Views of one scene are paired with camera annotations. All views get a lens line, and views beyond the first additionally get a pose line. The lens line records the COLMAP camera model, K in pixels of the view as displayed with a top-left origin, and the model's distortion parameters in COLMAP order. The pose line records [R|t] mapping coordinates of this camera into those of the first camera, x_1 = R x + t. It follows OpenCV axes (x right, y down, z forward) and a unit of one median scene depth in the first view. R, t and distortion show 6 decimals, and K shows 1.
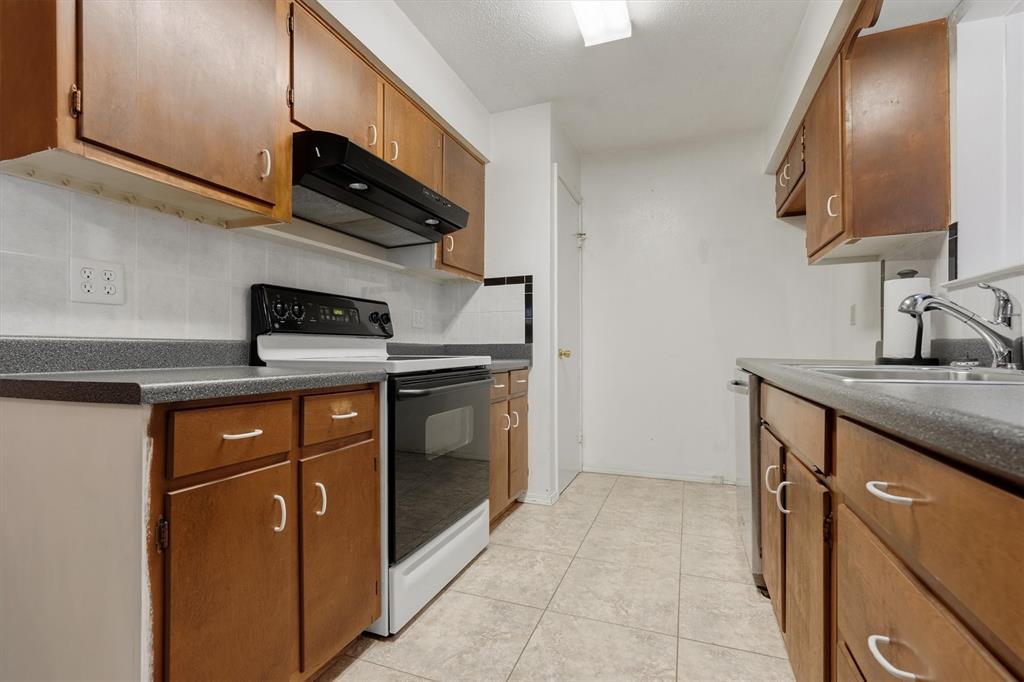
lens RADIAL K [[470.0, 0, 512.8], [0, 470.0, 337.1], [0, 0, 1]] dist [-0.002719, 0.000043]
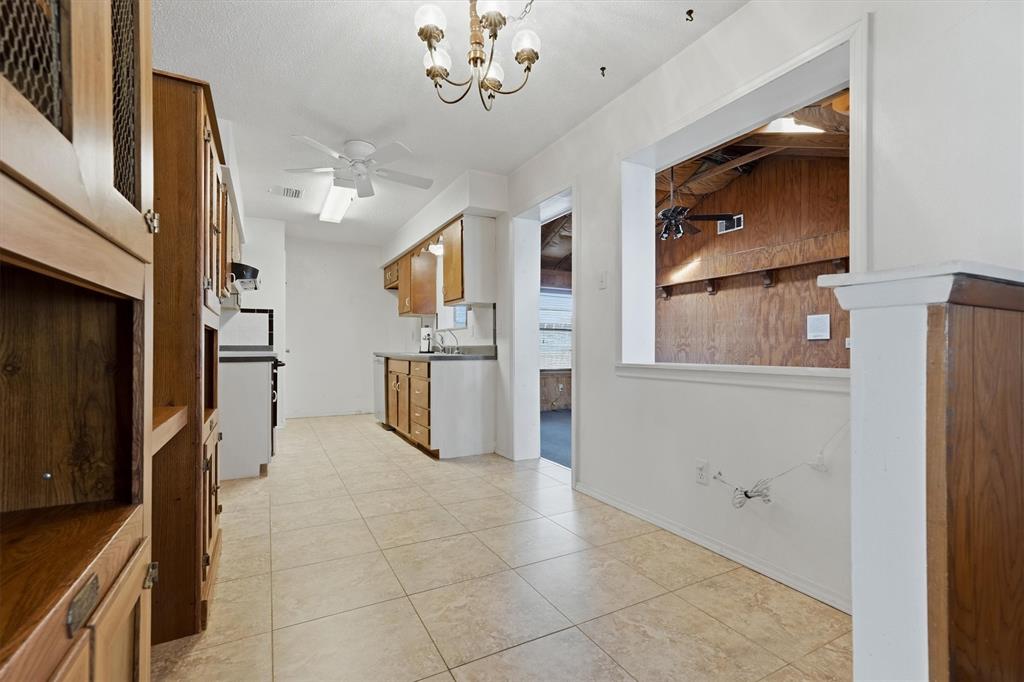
lens RADIAL K [[470.0, 0, 515.7], [0, 470.0, 349.3], [0, 0, 1]] dist [-0.002719, 0.000043]
pose [[0.661130, 0.003181, 0.750265, -1.216608], [-0.021118, 0.999674, 0.014370, -0.031112], [-0.749974, -0.025345, 0.660981, -1.641109]]
